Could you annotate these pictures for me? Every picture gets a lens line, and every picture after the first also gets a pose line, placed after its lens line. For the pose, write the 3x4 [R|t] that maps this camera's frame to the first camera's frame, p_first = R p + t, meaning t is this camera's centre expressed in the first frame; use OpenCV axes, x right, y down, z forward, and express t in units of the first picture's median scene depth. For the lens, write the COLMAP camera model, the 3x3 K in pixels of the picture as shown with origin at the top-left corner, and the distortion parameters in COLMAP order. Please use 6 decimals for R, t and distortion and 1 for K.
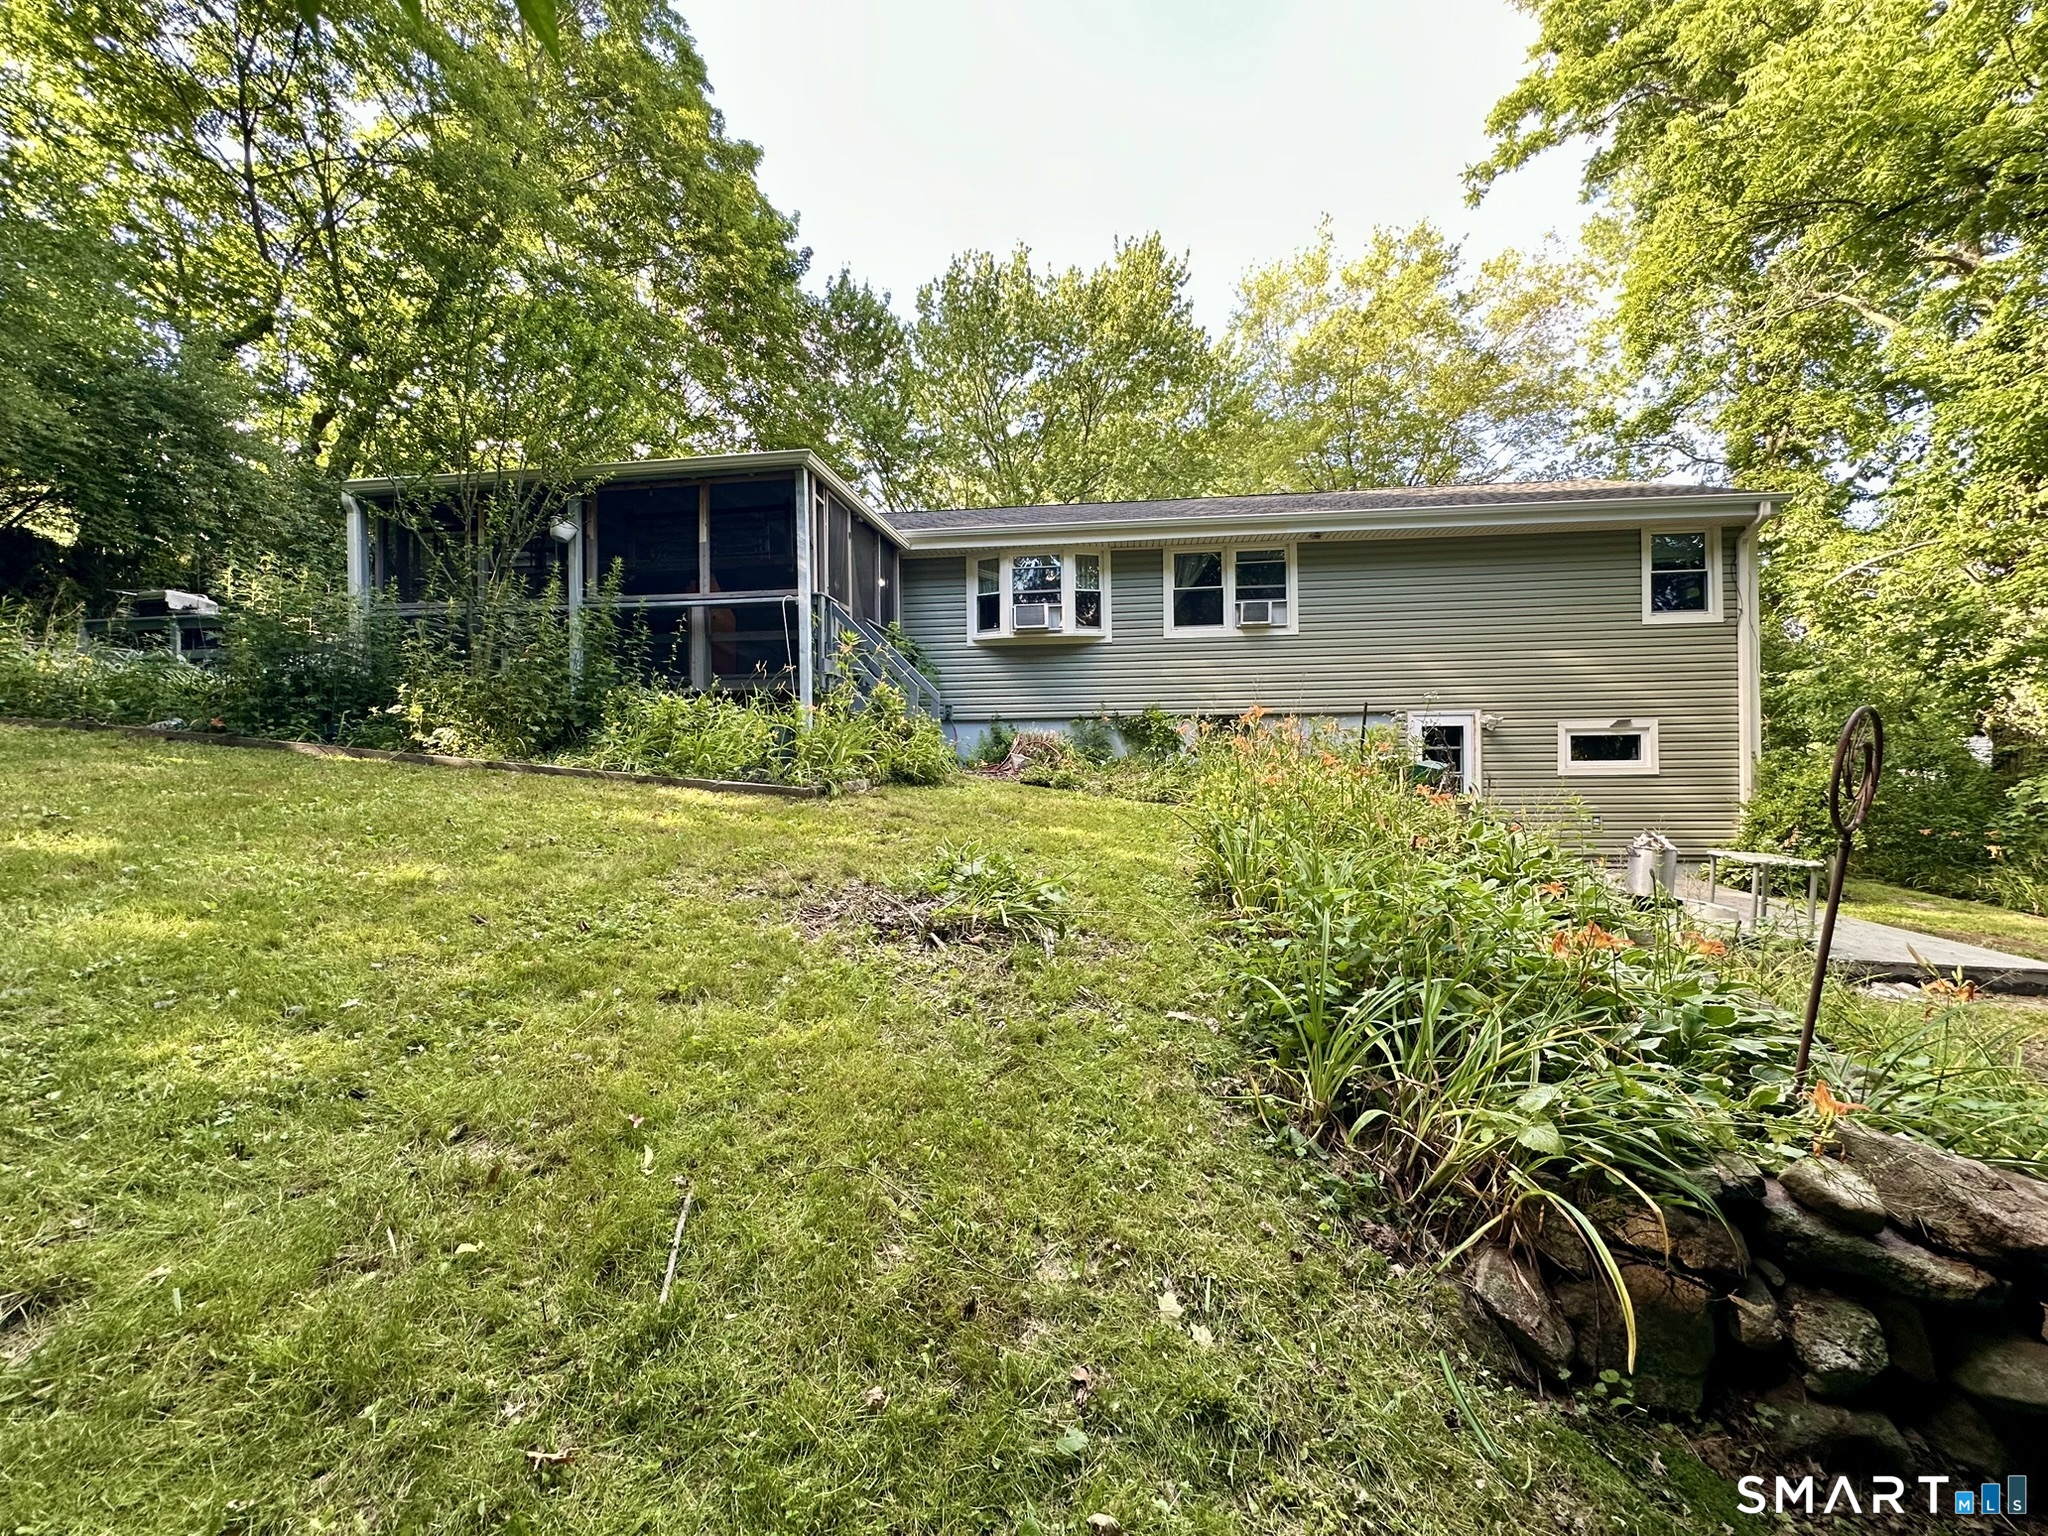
lens RADIAL K [[820.2, 0, 1027.1], [0, 820.2, 767.6], [0, 0, 1]] dist [0.001371, -0.000678]
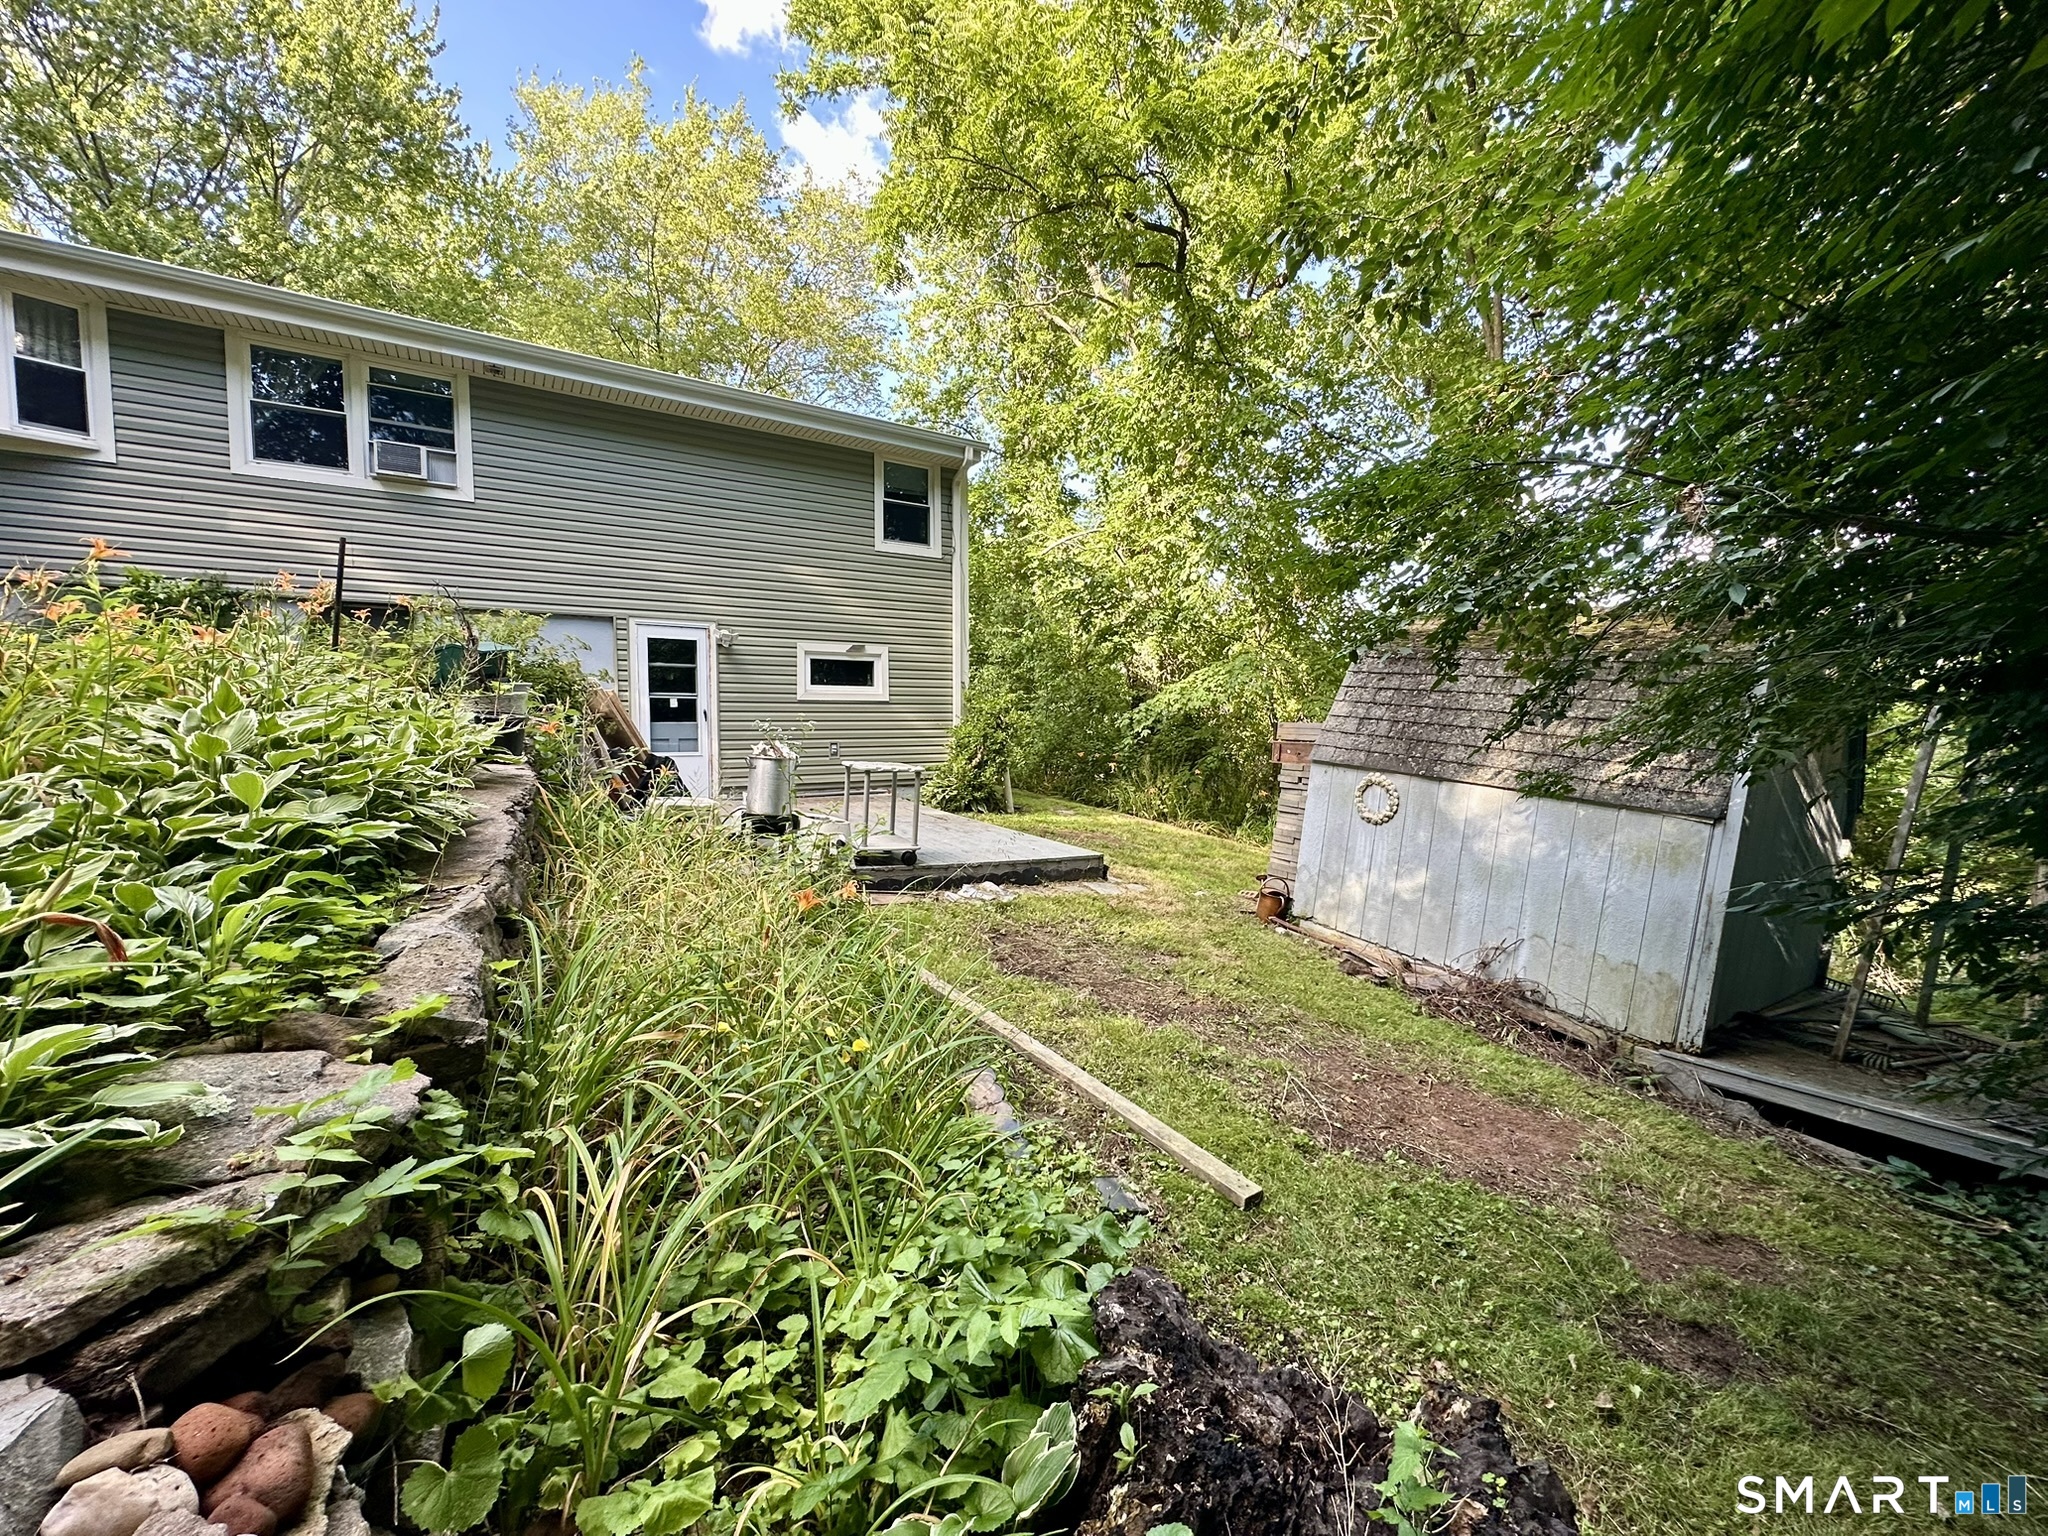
lens RADIAL K [[820.2, 0, 1026.1], [0, 820.2, 766.0], [0, 0, 1]] dist [0.001371, -0.000678]
pose [[0.772559, -0.021964, 0.634563, 0.246493], [-0.011782, 0.998734, 0.048914, 0.035933], [-0.634834, -0.045265, 0.771322, 0.098438]]
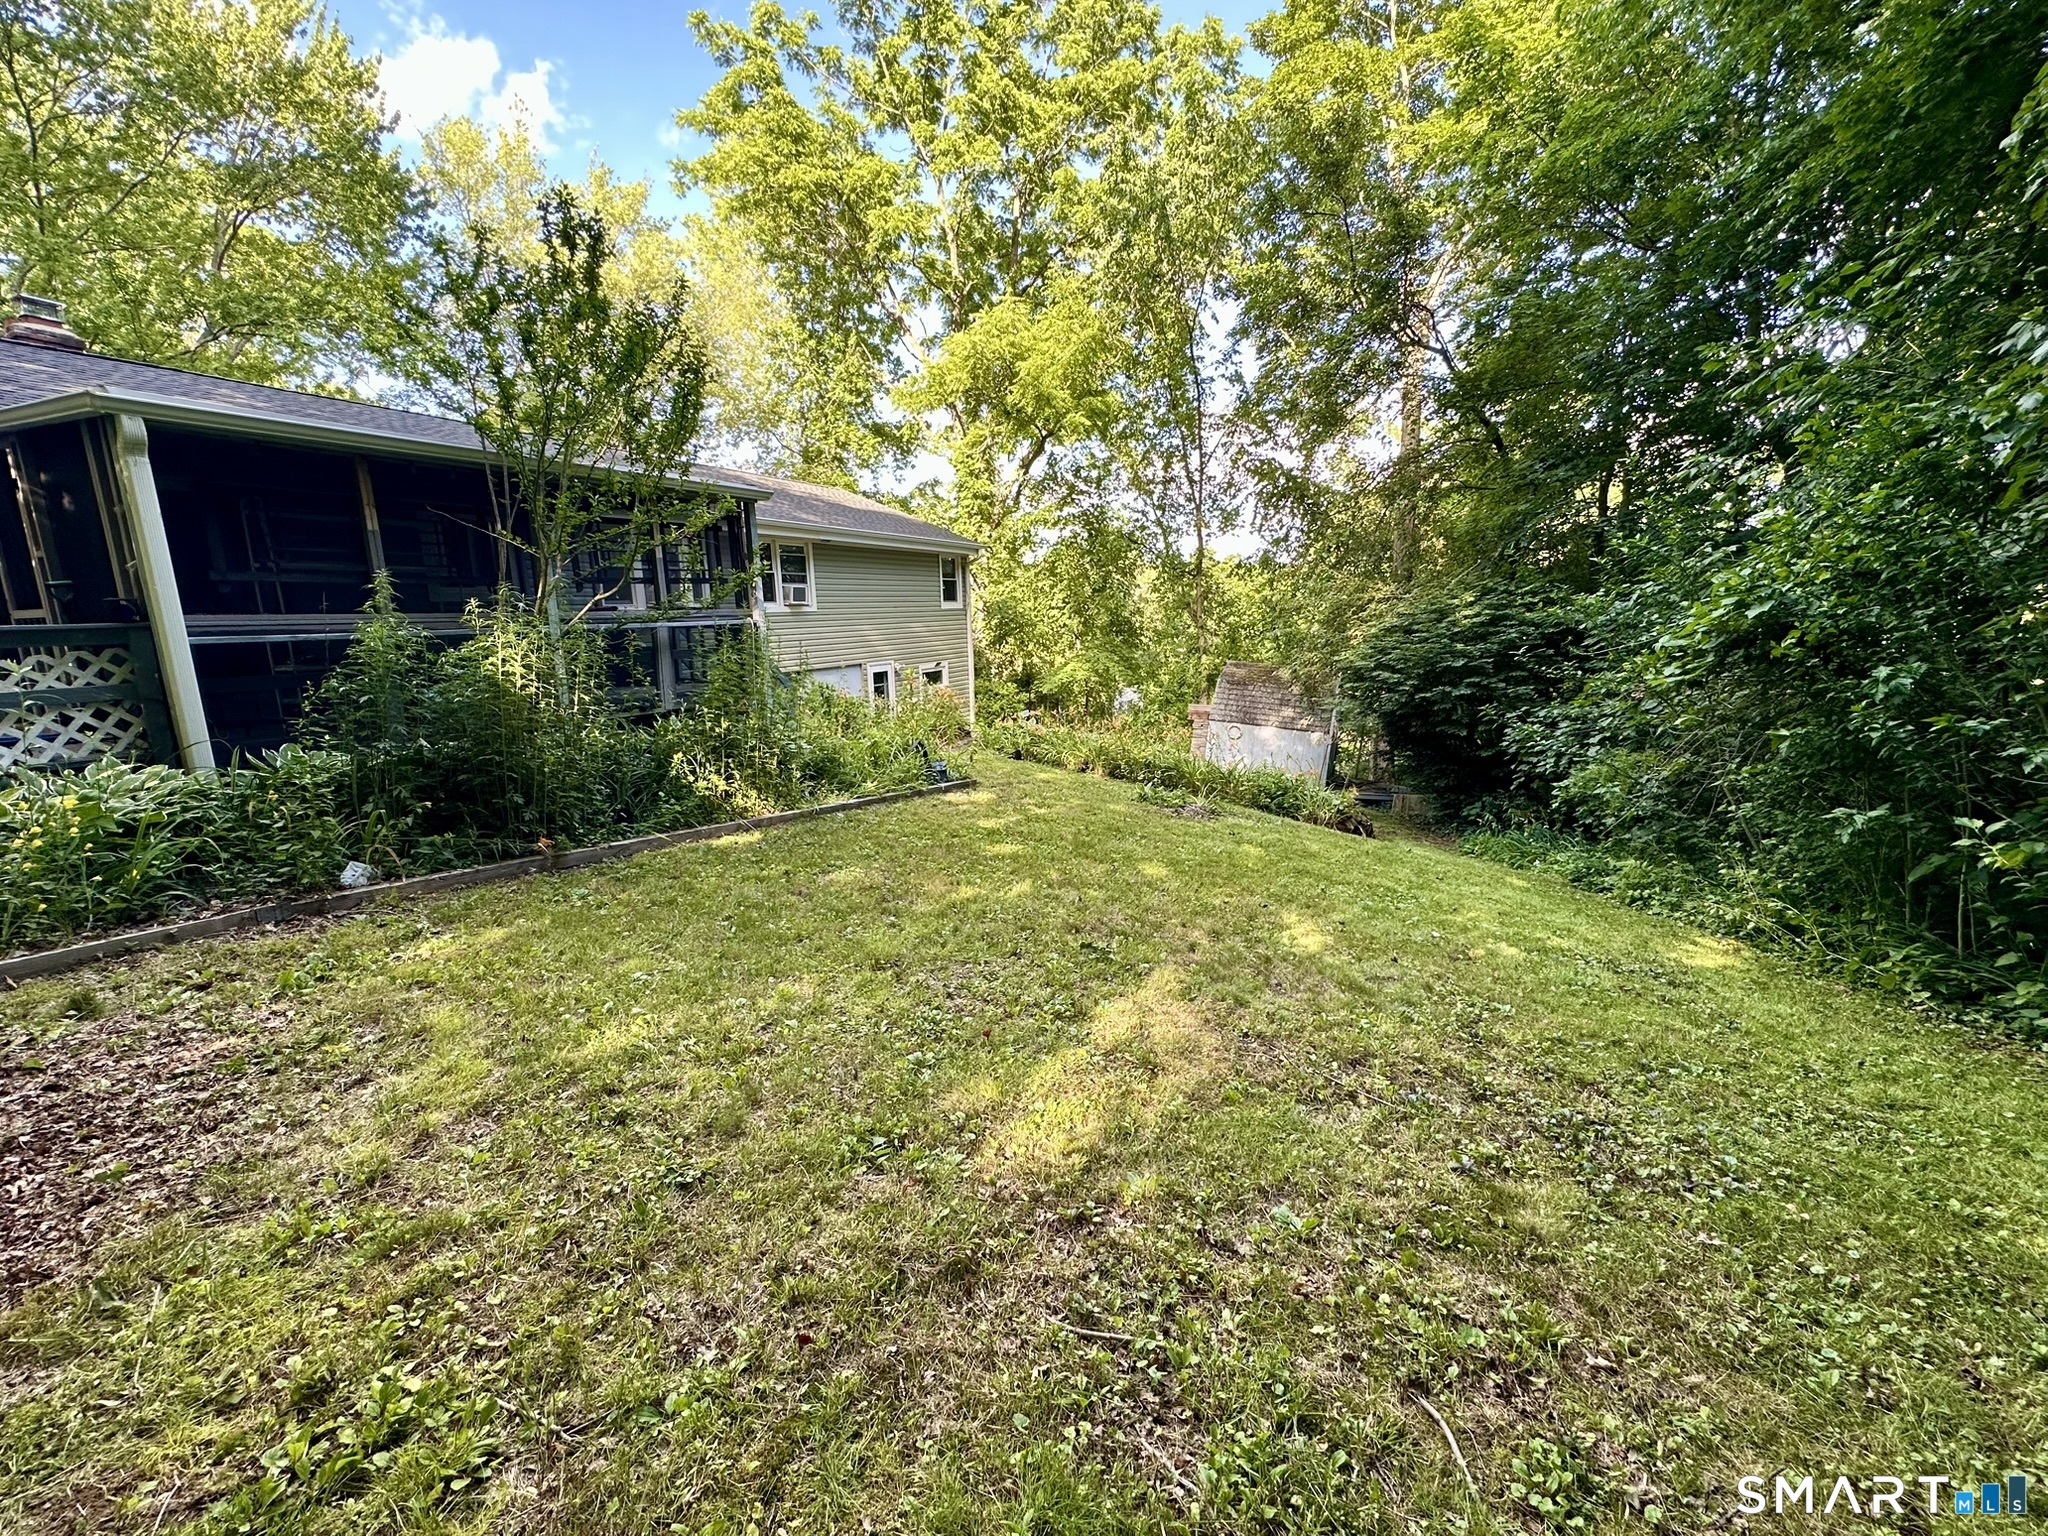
lens RADIAL K [[820.2, 0, 1023.0], [0, 820.2, 769.0], [0, 0, 1]] dist [0.001371, -0.000678]
pose [[0.345413, -0.177595, 0.921493, -0.902741], [0.018011, 0.983004, 0.182698, -0.150511], [-0.938278, -0.046509, 0.342741, 0.186692]]
